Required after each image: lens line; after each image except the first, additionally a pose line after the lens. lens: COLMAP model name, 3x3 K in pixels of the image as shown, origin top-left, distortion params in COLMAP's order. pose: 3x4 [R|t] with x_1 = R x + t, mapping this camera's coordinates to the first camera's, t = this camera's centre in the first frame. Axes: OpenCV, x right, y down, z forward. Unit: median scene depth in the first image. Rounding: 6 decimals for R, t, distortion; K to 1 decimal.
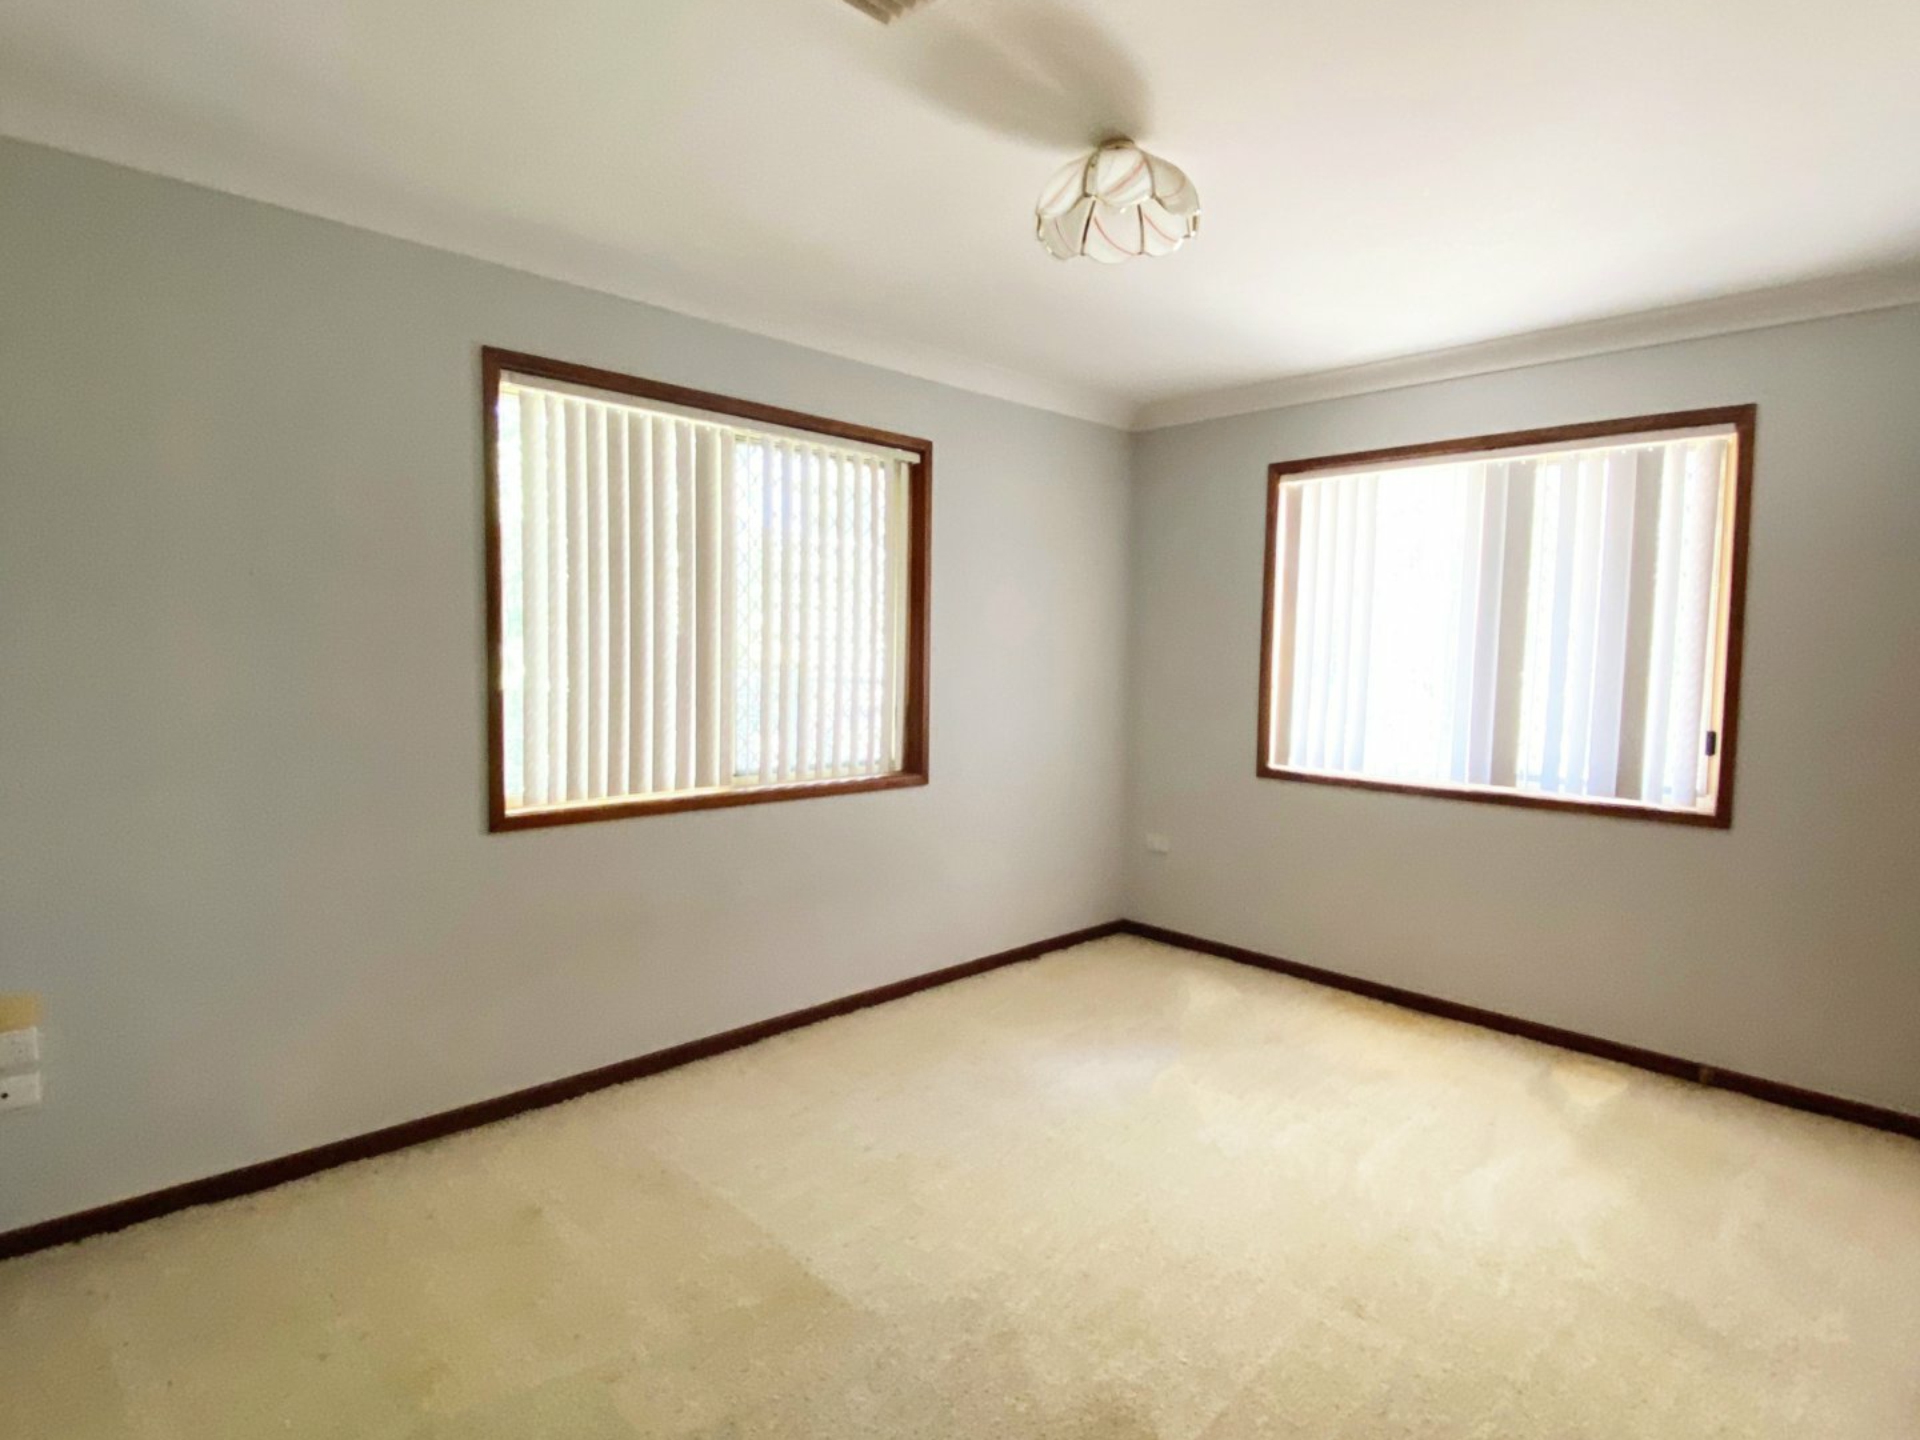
lens RADIAL K [[1027.5, 0, 960.0], [0, 1027.5, 720.0], [0, 0, 1]] dist [-0.004295, -0.001359]
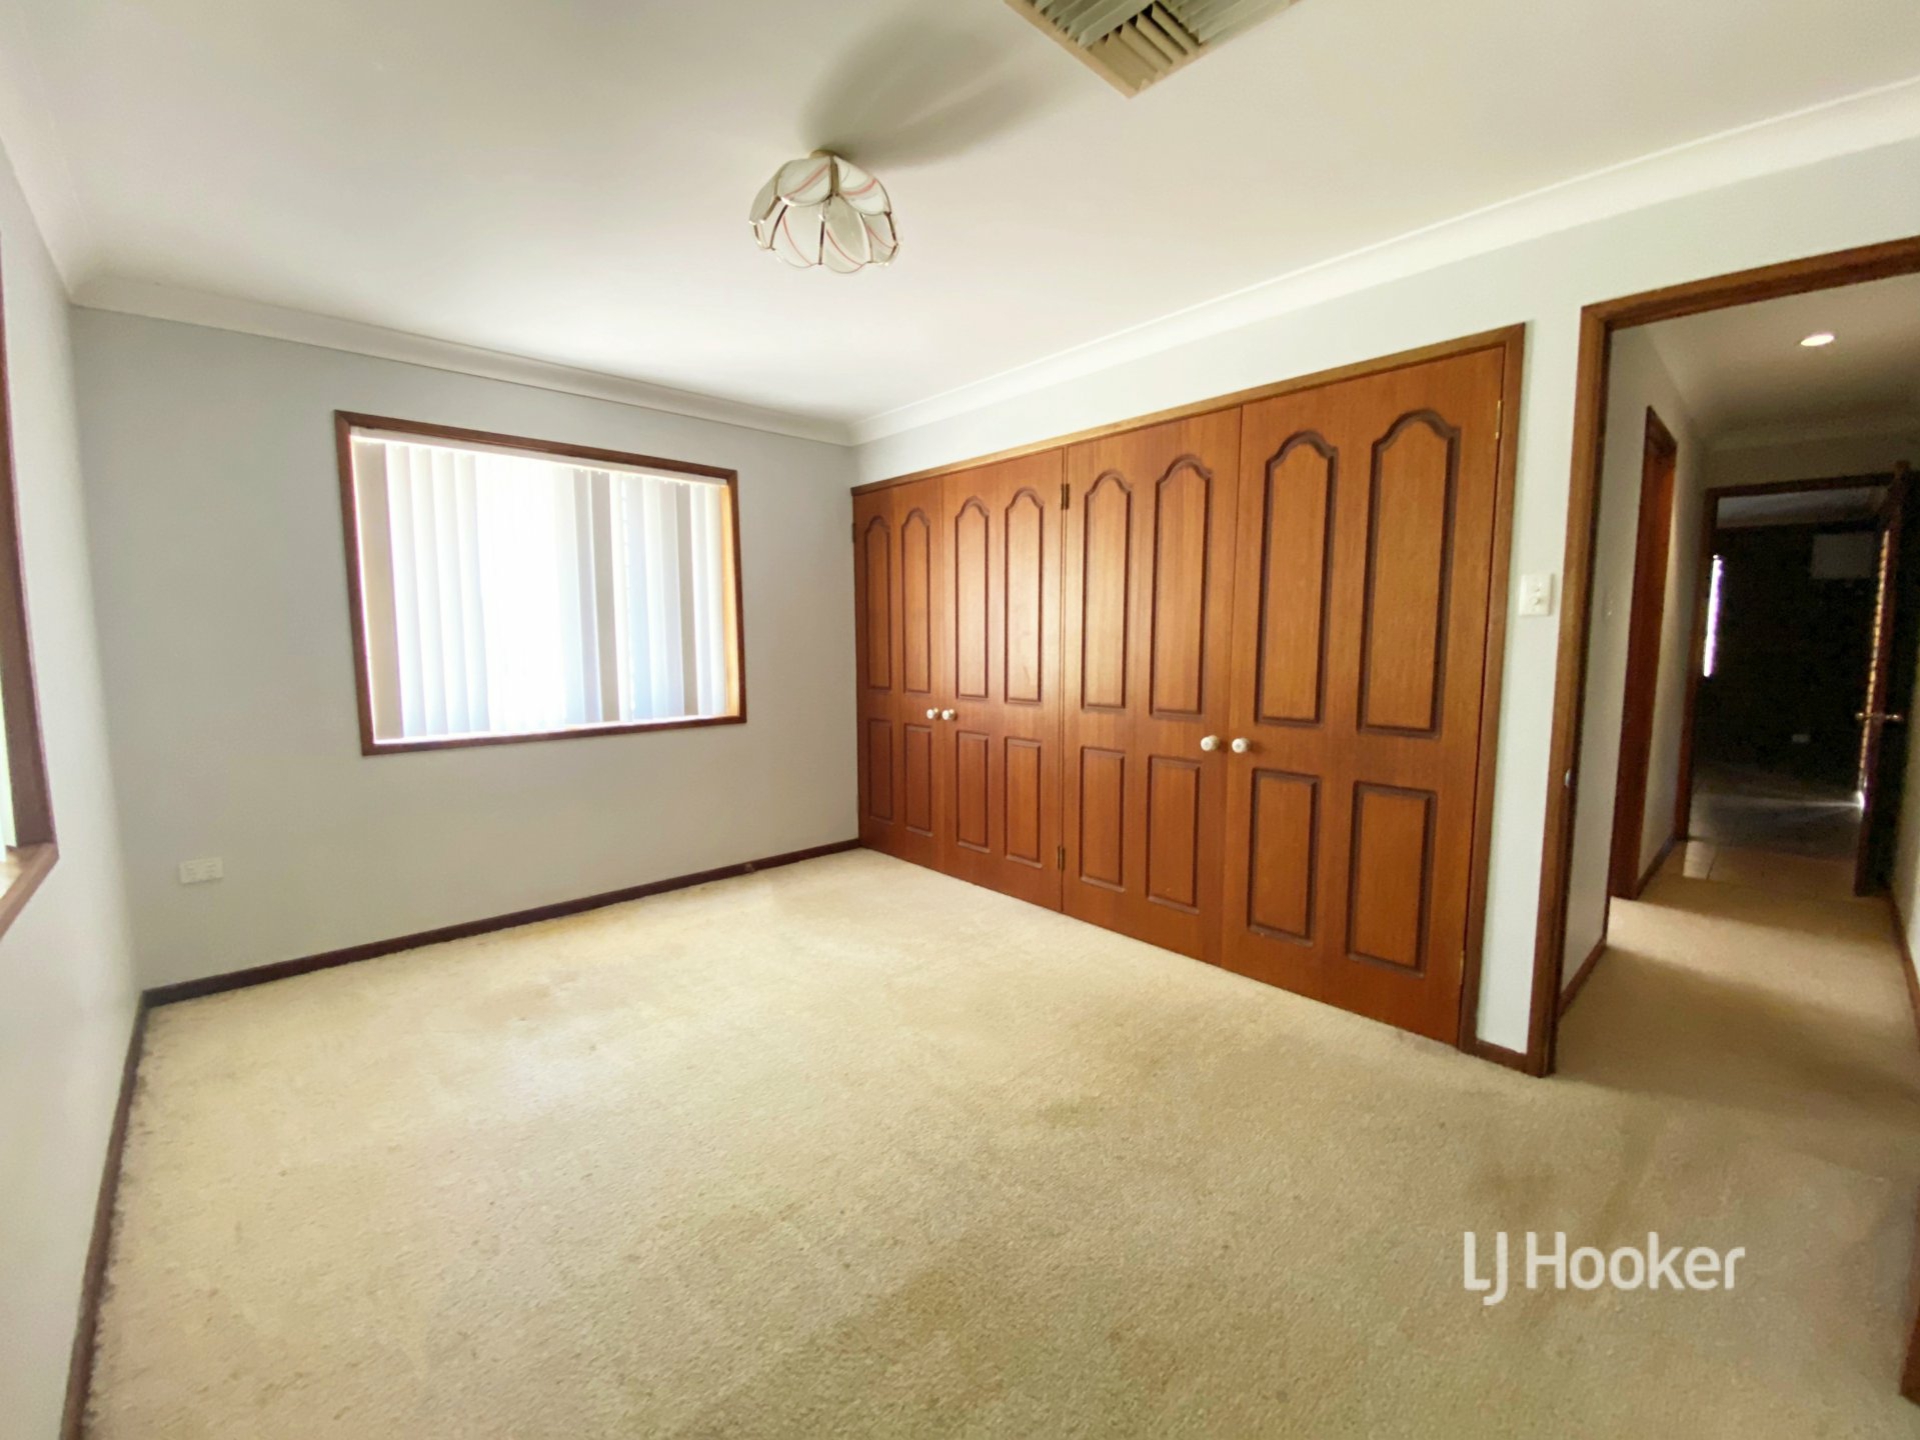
lens RADIAL K [[779.9, 0, 960.0], [0, 779.9, 720.0], [0, 0, 1]] dist [-0.010464, -0.000401]
pose [[0.019664, -0.133423, 0.990864, -0.454866], [0.065277, 0.989112, 0.131892, -0.039661], [-0.997673, 0.062087, 0.028160, 0.521357]]
